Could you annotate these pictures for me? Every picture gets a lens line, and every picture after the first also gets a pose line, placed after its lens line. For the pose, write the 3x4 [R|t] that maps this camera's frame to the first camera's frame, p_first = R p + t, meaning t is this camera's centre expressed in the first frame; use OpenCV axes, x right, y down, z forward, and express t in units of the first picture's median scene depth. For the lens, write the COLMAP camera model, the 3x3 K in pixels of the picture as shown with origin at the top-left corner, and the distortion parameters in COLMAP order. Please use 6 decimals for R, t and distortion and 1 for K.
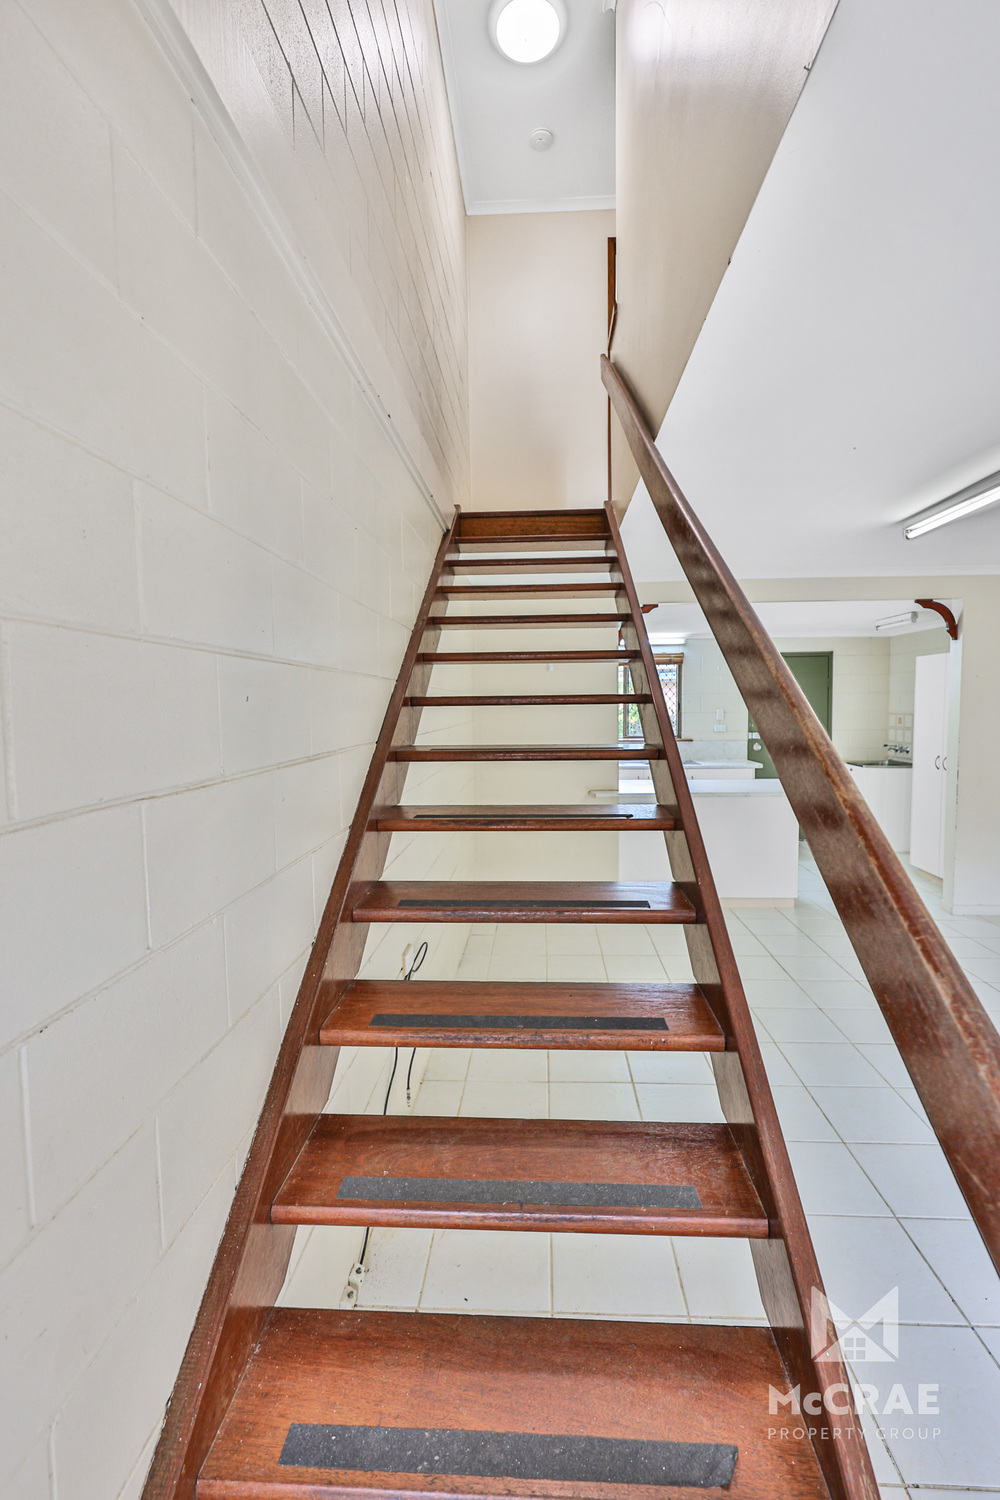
lens RADIAL K [[652.6, 0, 511.0], [0, 652.6, 748.1], [0, 0, 1]] dist [0.006318, 0.000342]
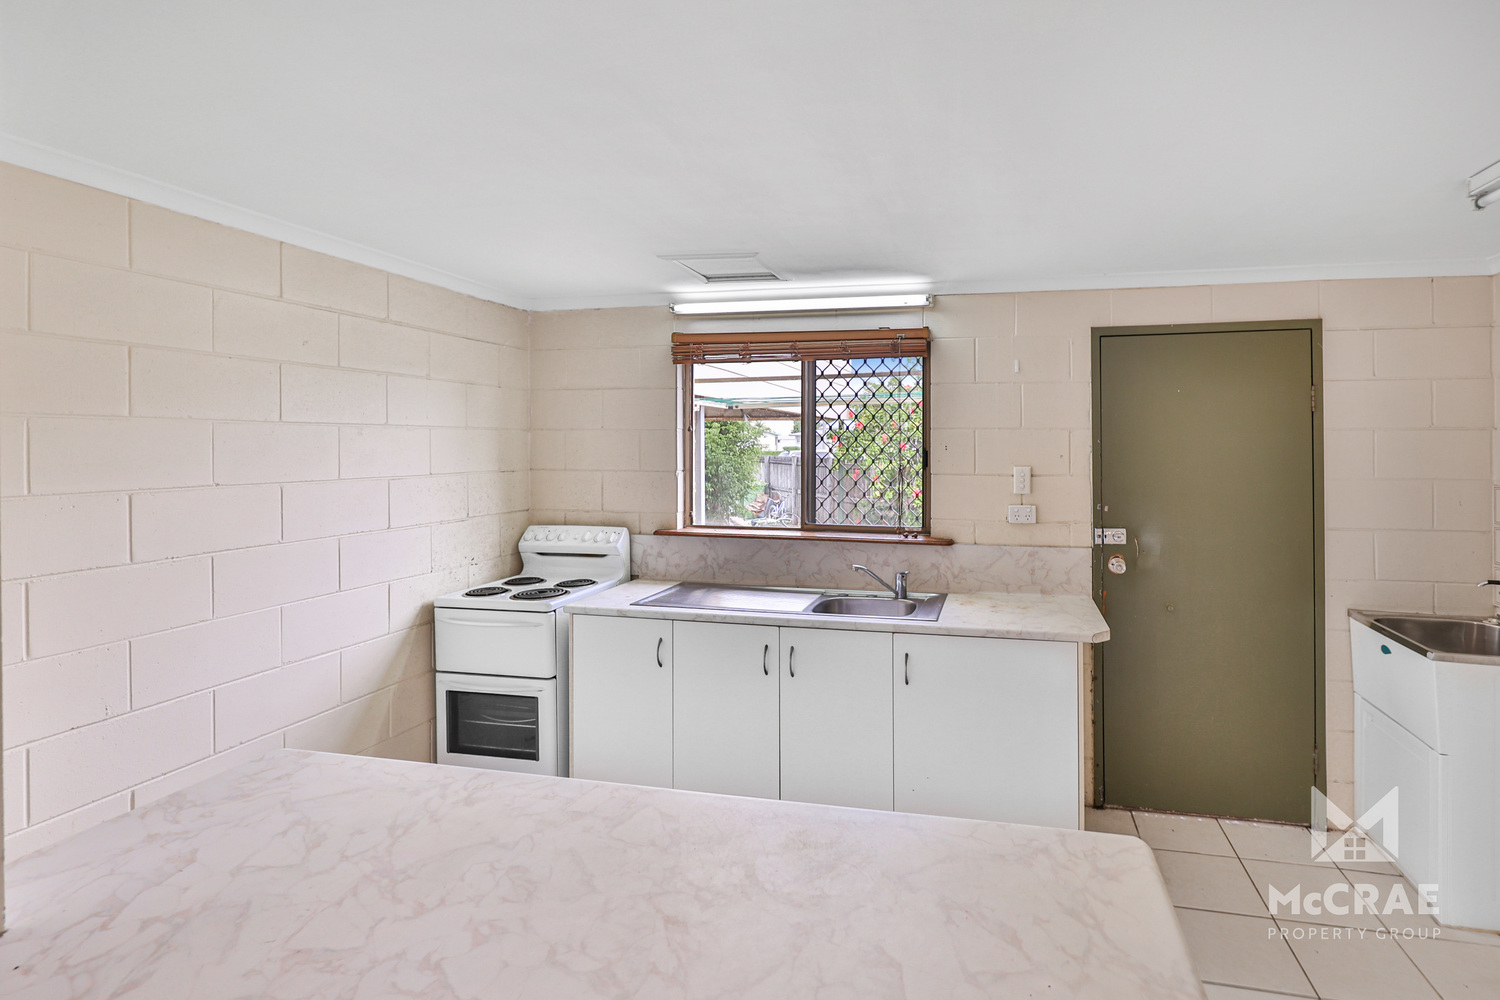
lens RADIAL K [[727.2, 0, 855.0], [0, 727.2, 439.7], [0, 0, 1]] dist [0.001551, 0.000417]
pose [[0.990973, 0.010554, -0.133647, 0.307916], [-0.019990, 0.997385, -0.069458, -0.047791], [0.132564, 0.071503, 0.988592, 0.604068]]
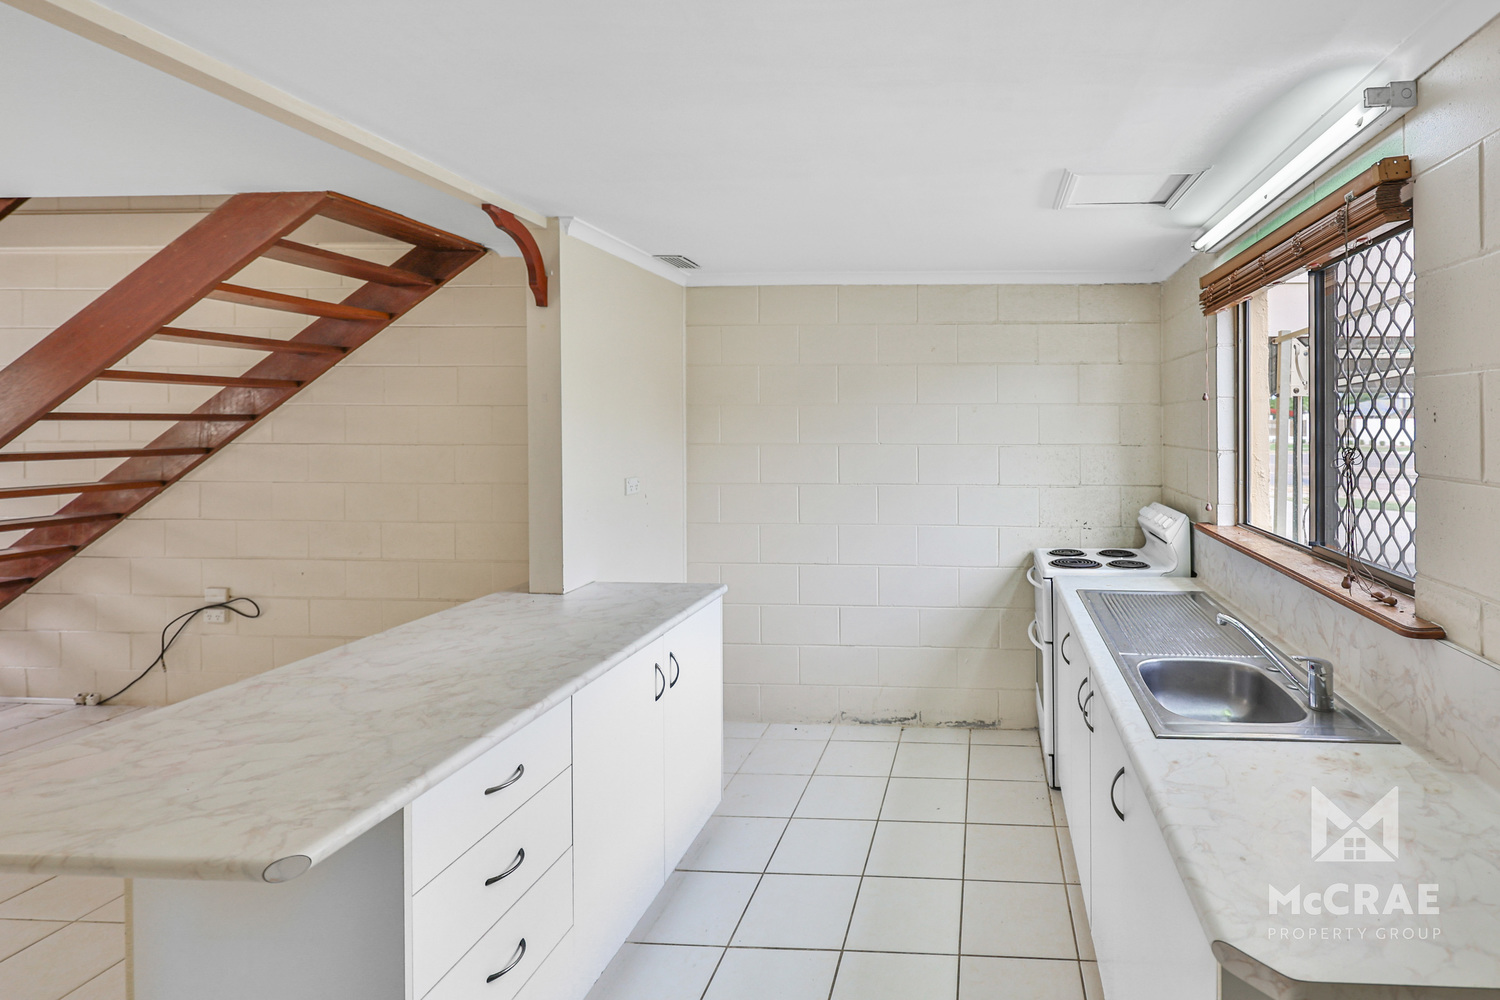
lens RADIAL K [[652.6, 0, 835.4], [0, 652.6, 425.8], [0, 0, 1]] dist [0.006318, 0.000342]
pose [[-0.014612, 0.014265, -0.999791, 0.474228], [-0.066648, 0.997661, 0.015208, -0.063733], [0.997670, 0.066856, -0.013627, 0.880119]]
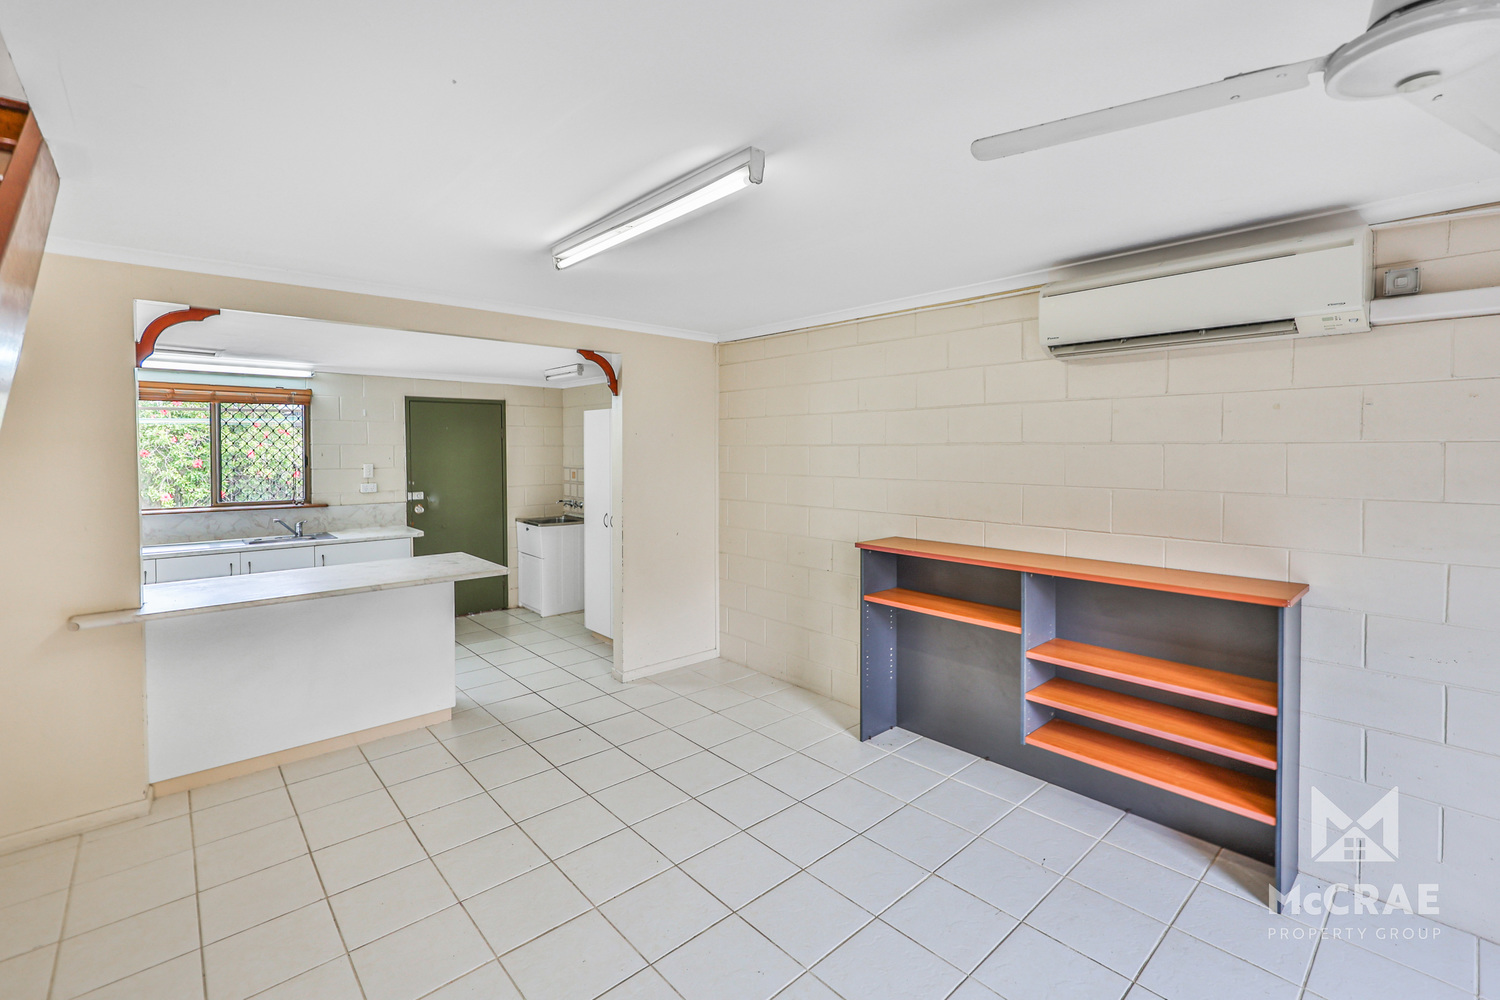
lens RADIAL K [[652.6, 0, 757.3], [0, 652.6, 459.2], [0, 0, 1]] dist [0.006318, 0.000342]
pose [[0.699655, -0.001870, 0.714479, 0.093884], [0.041650, 0.998403, -0.038172, -0.017644], [-0.713266, 0.056465, 0.698615, 0.125729]]
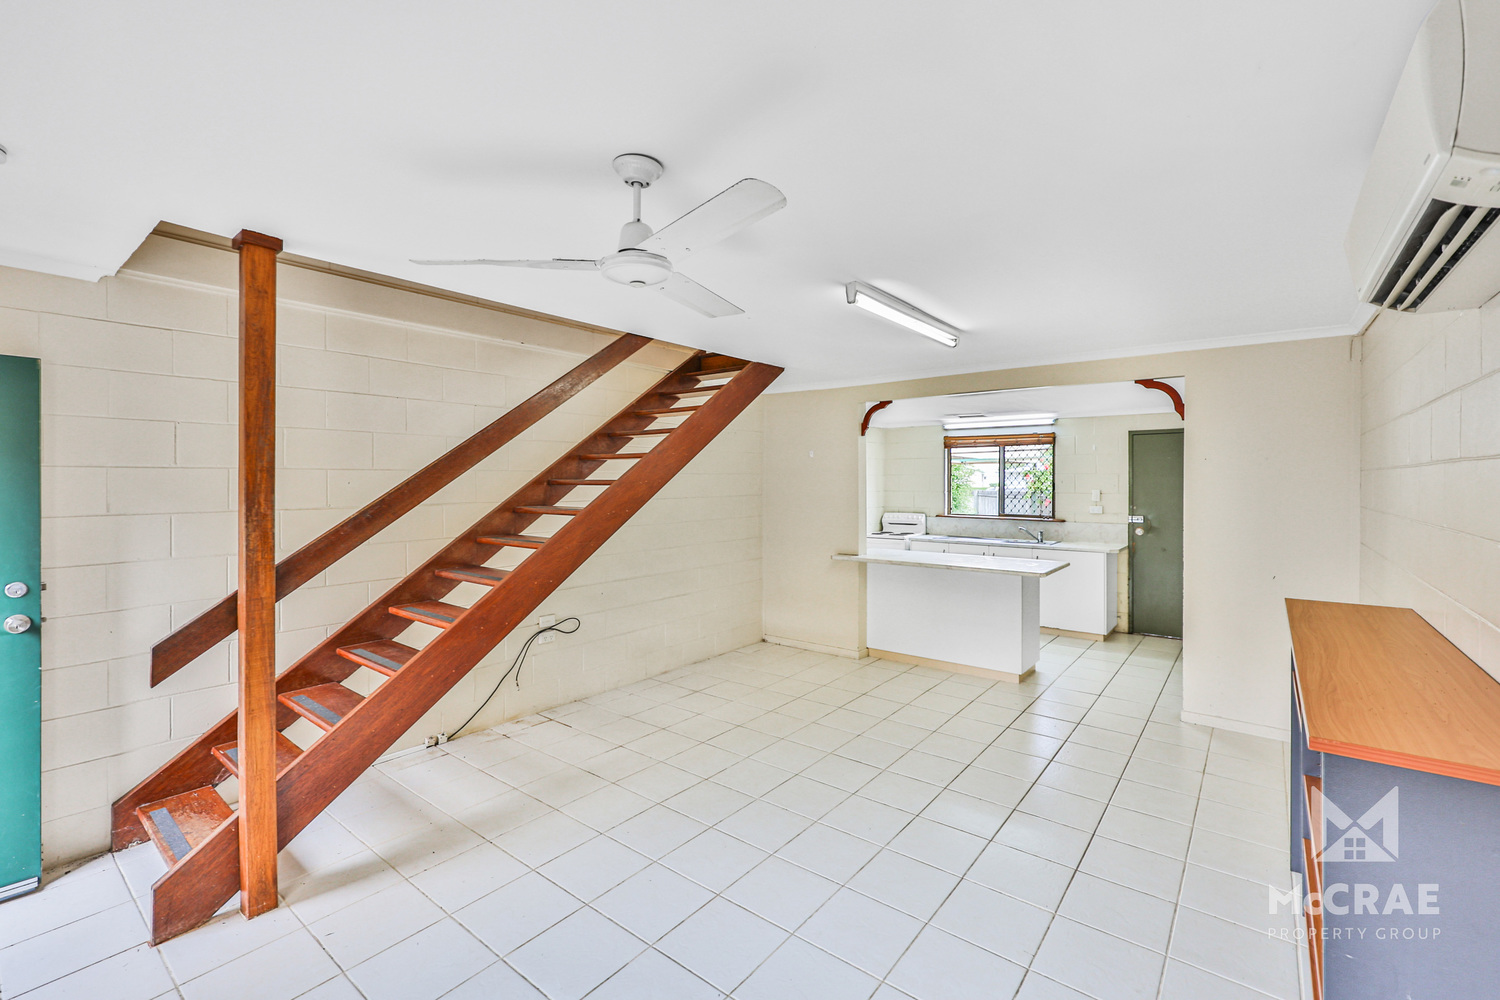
lens RADIAL K [[652.6, 0, 745.2], [0, 652.6, 490.6], [0, 0, 1]] dist [0.006318, 0.000342]
pose [[0.814419, 0.018765, -0.579973, 0.504804], [-0.045935, 0.998425, -0.032199, -0.004943], [0.578456, 0.052865, 0.813999, -0.079092]]
